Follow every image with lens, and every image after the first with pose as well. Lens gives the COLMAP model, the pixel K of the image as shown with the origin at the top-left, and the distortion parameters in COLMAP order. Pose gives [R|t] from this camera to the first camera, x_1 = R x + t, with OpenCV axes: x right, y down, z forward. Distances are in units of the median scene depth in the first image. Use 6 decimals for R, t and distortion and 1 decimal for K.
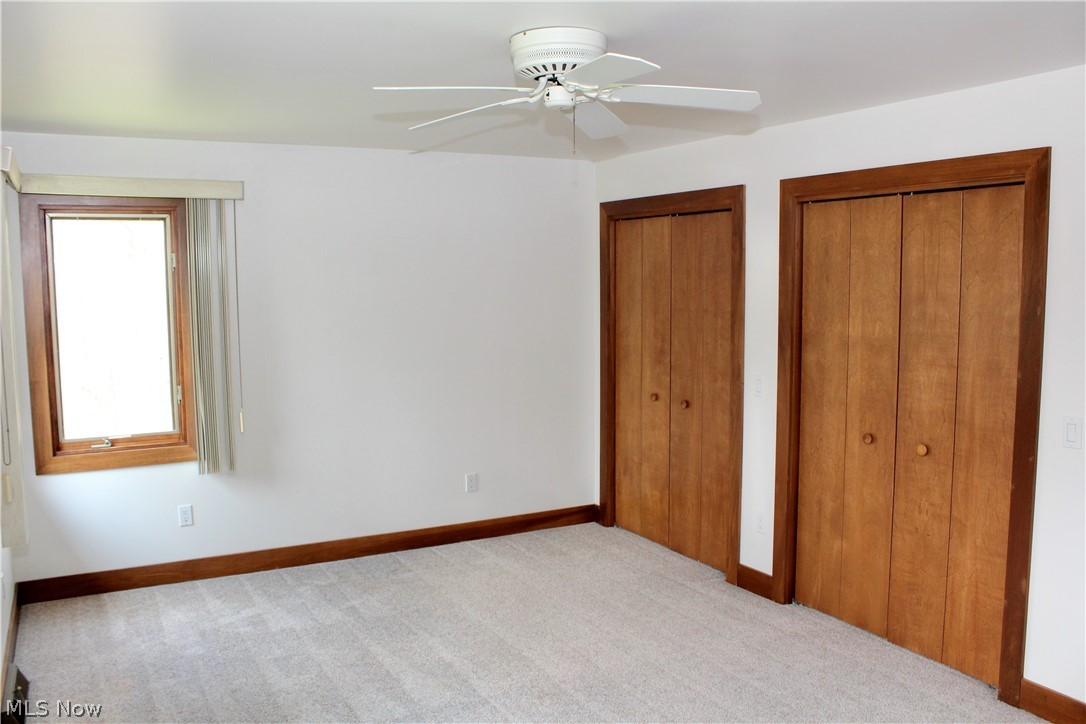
lens RADIAL K [[904.3, 0, 539.5], [0, 904.3, 361.8], [0, 0, 1]] dist [-0.164471, 0.137522]
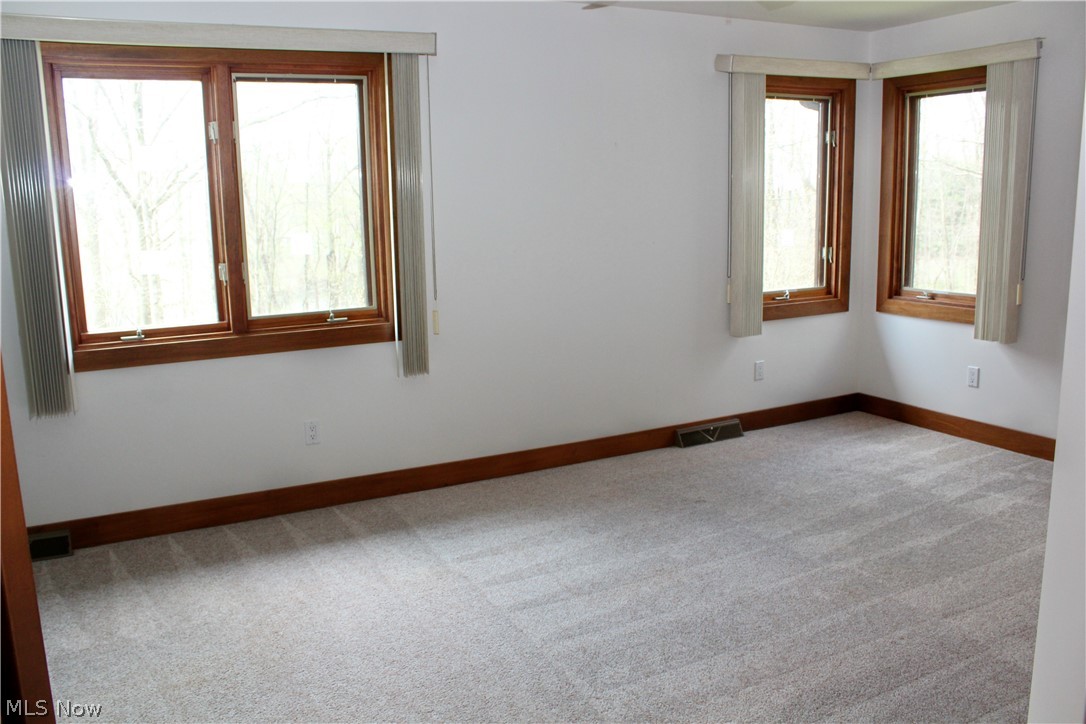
lens RADIAL K [[904.3, 0, 544.2], [0, 904.3, 365.0], [0, 0, 1]] dist [-0.164471, 0.137522]
pose [[0.011669, 0.198740, -0.979983, 0.649941], [-0.072464, 0.977641, 0.197402, -0.008307], [0.997303, 0.068710, 0.025810, 0.491257]]
